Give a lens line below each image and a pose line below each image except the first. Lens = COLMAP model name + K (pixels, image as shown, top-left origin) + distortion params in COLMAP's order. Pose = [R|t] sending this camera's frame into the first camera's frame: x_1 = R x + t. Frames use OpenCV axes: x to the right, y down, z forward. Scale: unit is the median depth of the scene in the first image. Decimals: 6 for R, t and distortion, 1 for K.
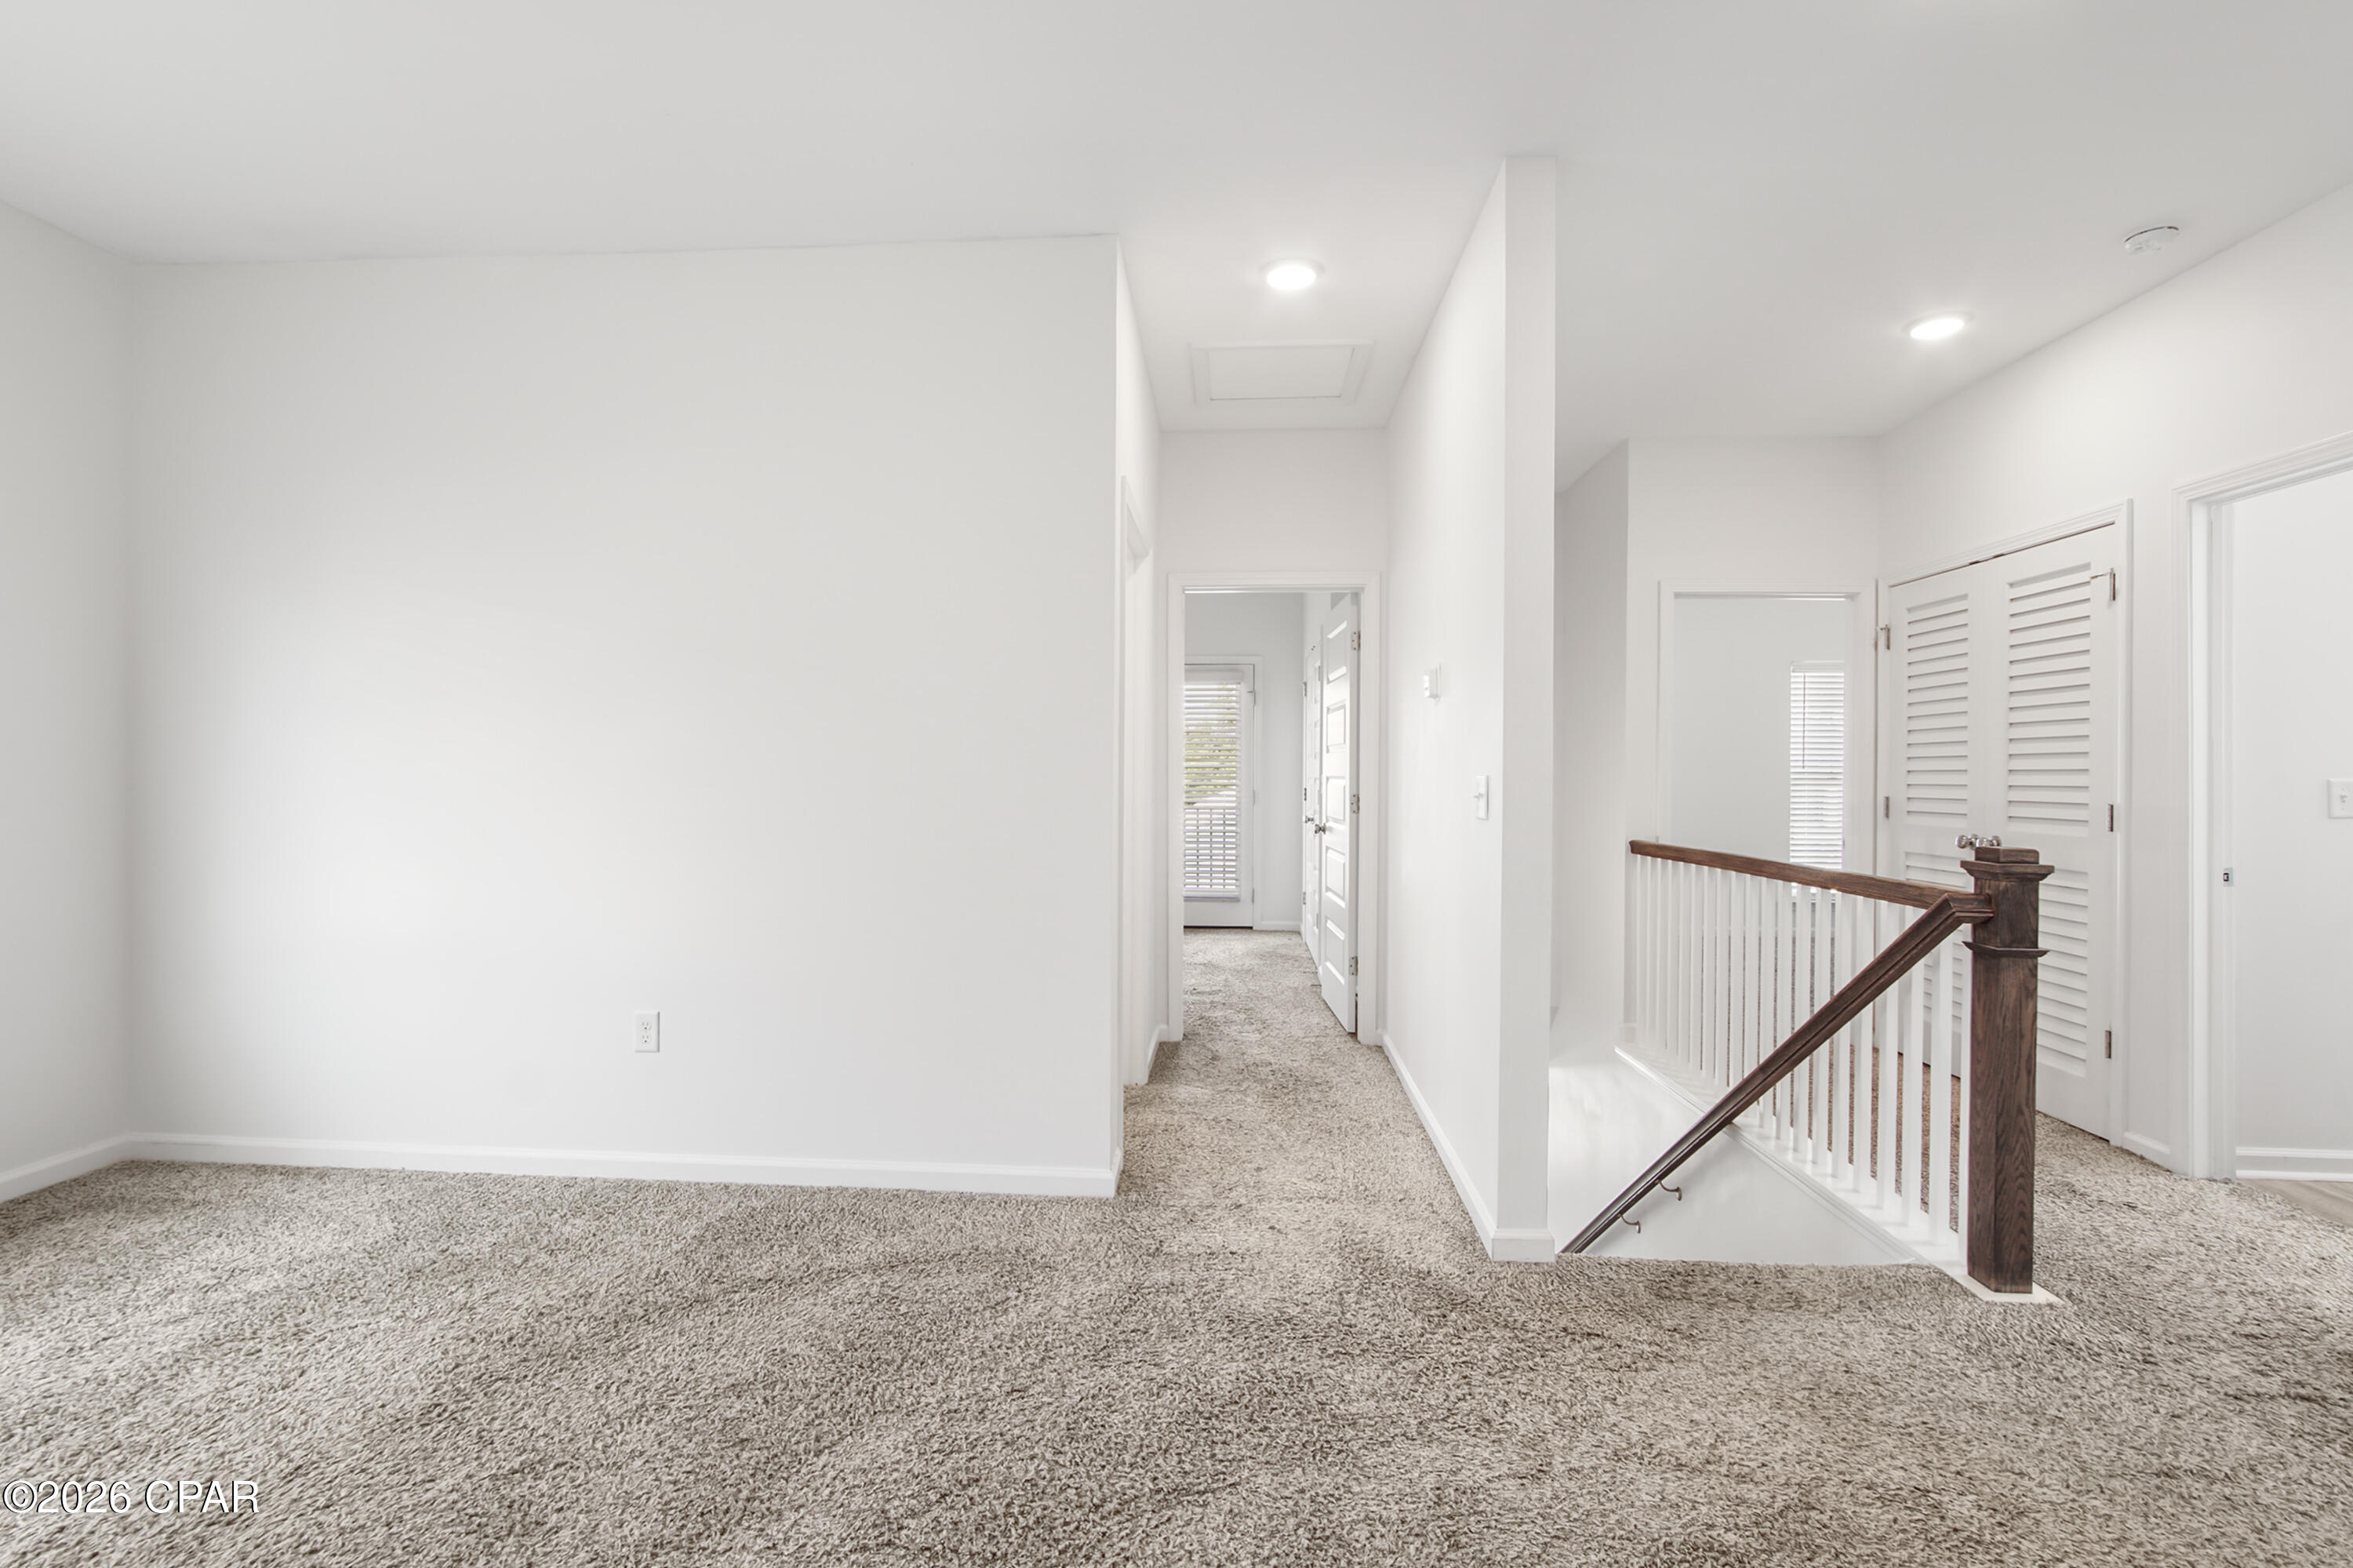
lens RADIAL K [[1063.1, 0, 1139.4], [0, 1063.1, 786.7], [0, 0, 1]] dist [-0.002051, 0.000518]
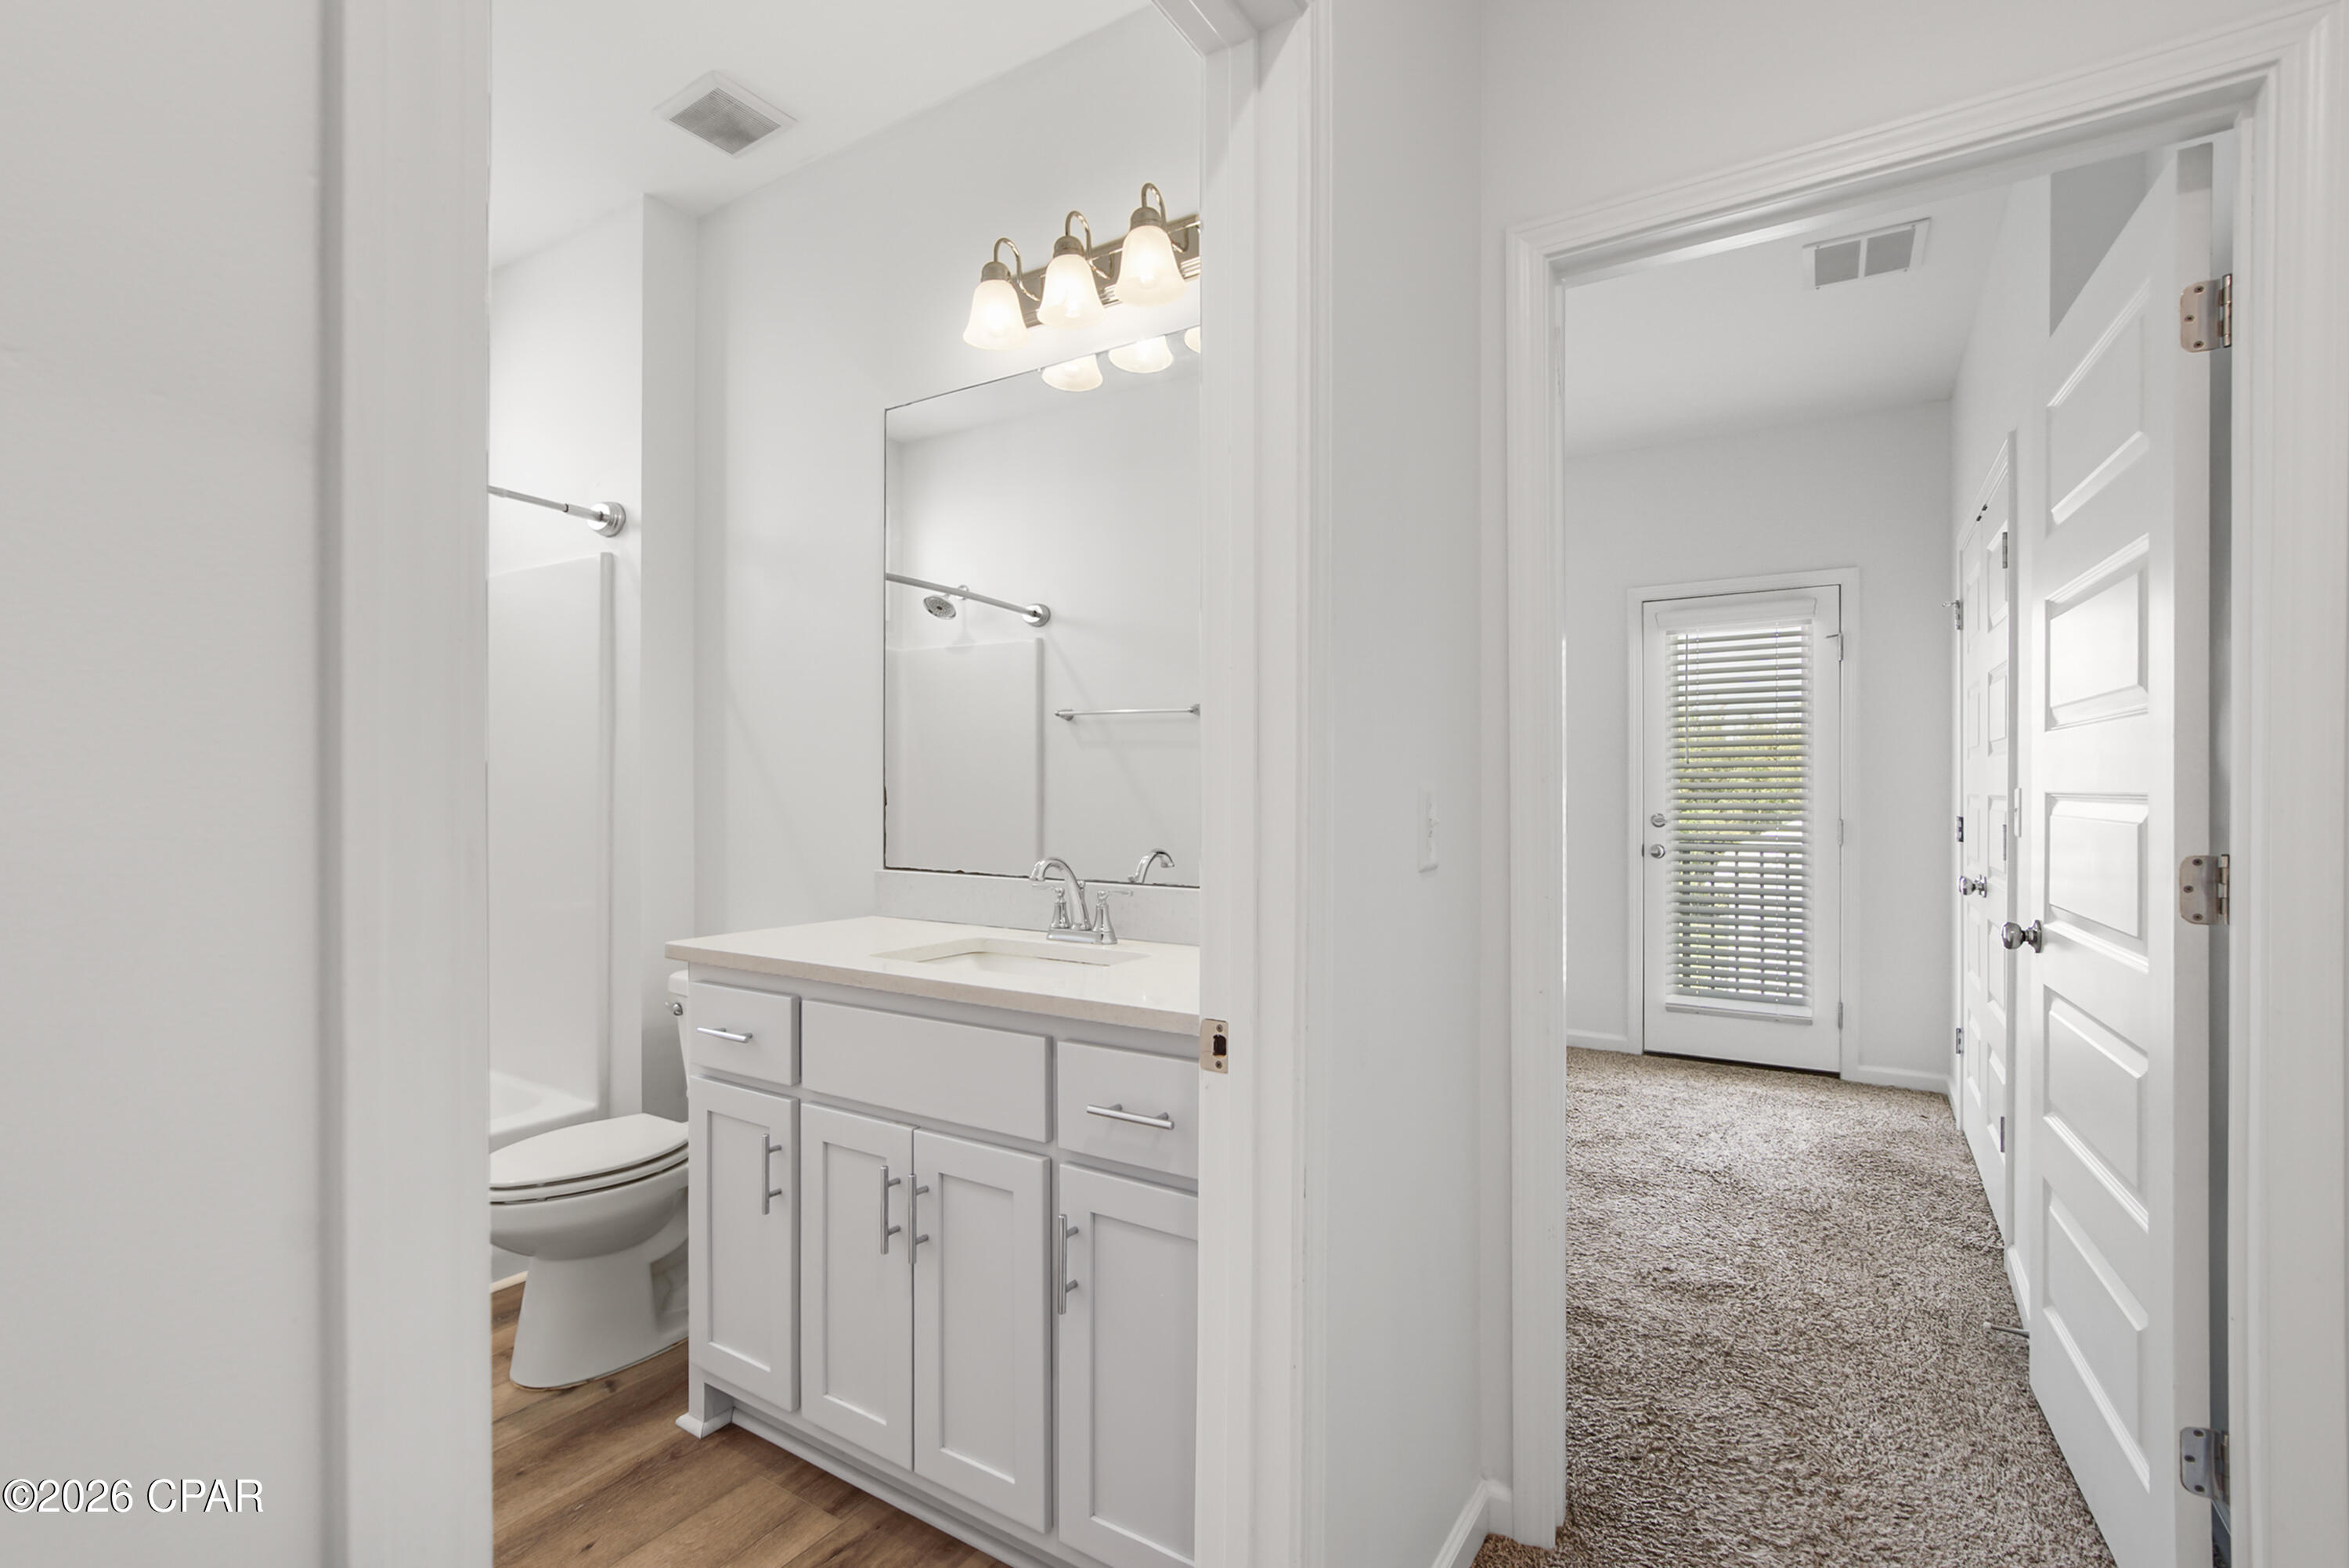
lens RADIAL K [[1086.6, 0, 1179.6], [0, 1086.6, 774.8], [0, 0, 1]] dist [-0.001178, 0.000036]
pose [[0.896571, -0.001158, -0.442898, 0.060289], [-0.008152, 0.999784, -0.019115, -0.004735], [0.442825, 0.020748, 0.896368, 0.428114]]
